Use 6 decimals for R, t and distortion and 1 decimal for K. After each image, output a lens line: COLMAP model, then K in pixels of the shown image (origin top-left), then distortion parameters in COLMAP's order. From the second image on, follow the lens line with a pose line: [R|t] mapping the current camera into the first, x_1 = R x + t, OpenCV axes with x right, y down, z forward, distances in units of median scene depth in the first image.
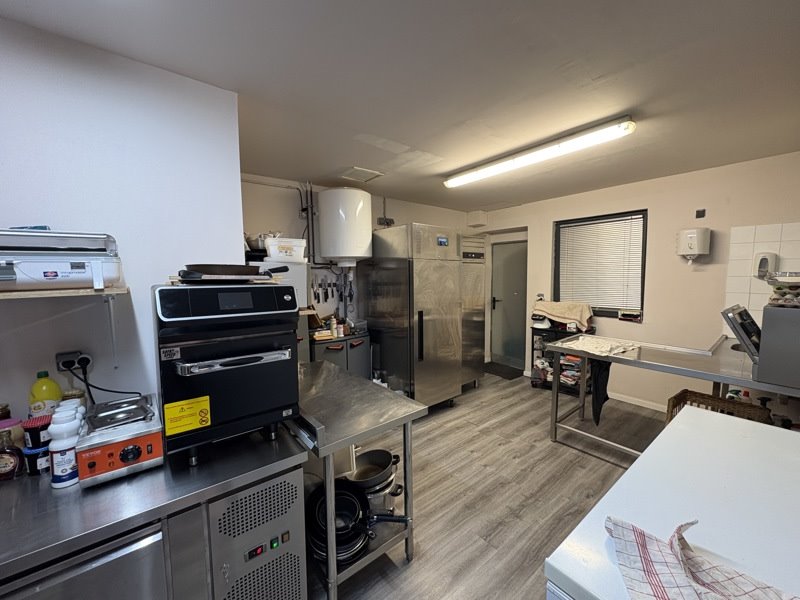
lens RADIAL K [[314.8, 0, 402.1], [0, 314.8, 299.8], [0, 0, 1]] dist [-0.000771, -0.000132]
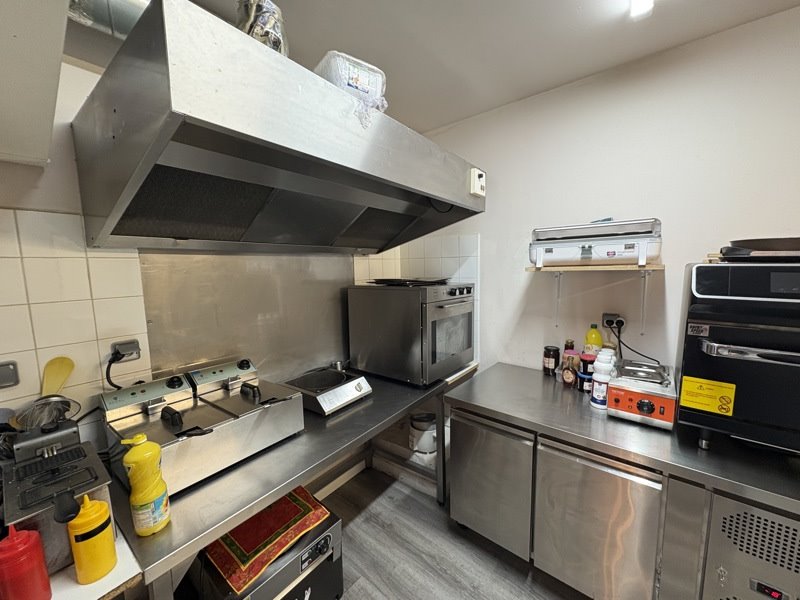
lens RADIAL K [[314.8, 0, 402.1], [0, 314.8, 299.8], [0, 0, 1]] dist [-0.000771, -0.000132]
pose [[0.178602, 0.124211, -0.976050, 0.070511], [-0.062741, 0.991418, 0.114687, 0.016431], [0.981919, 0.040755, 0.184863, -0.124247]]
